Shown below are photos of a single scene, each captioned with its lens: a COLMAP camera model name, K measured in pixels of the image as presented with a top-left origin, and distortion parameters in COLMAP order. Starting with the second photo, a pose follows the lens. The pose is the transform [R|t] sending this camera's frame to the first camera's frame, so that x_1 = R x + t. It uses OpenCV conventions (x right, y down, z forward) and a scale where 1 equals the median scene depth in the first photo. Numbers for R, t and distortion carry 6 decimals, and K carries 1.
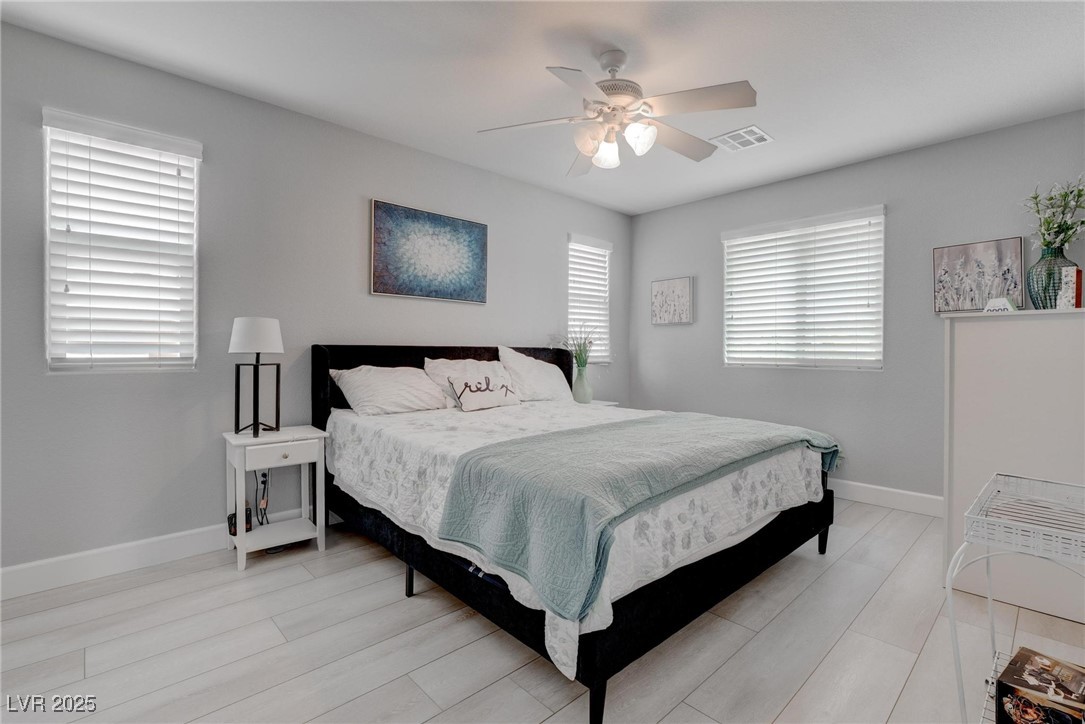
lens RADIAL K [[488.7, 0, 535.5], [0, 488.7, 349.6], [0, 0, 1]] dist [-0.030953, 0.007193]
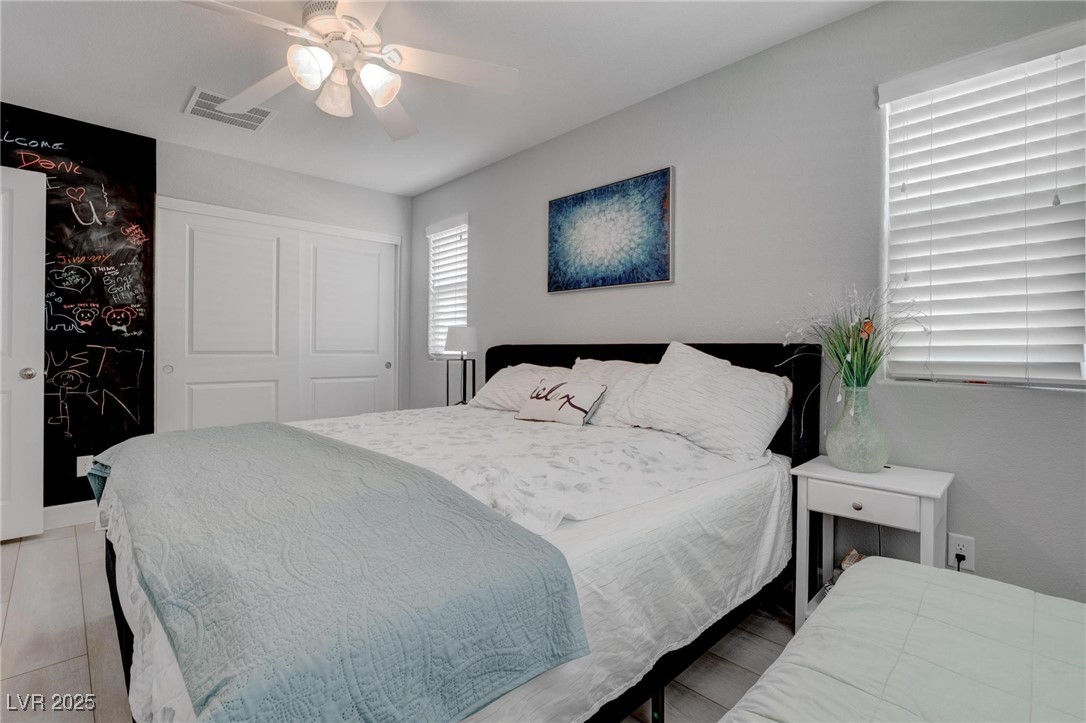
lens RADIAL K [[489.2, 0, 536.0], [0, 489.2, 349.1], [0, 0, 1]] dist [-0.030953, 0.007193]
pose [[0.038438, 0.001828, -0.999259, 0.638334], [0.006442, 0.999977, 0.002078, -0.000679], [0.999240, -0.006517, 0.038425, 0.862509]]
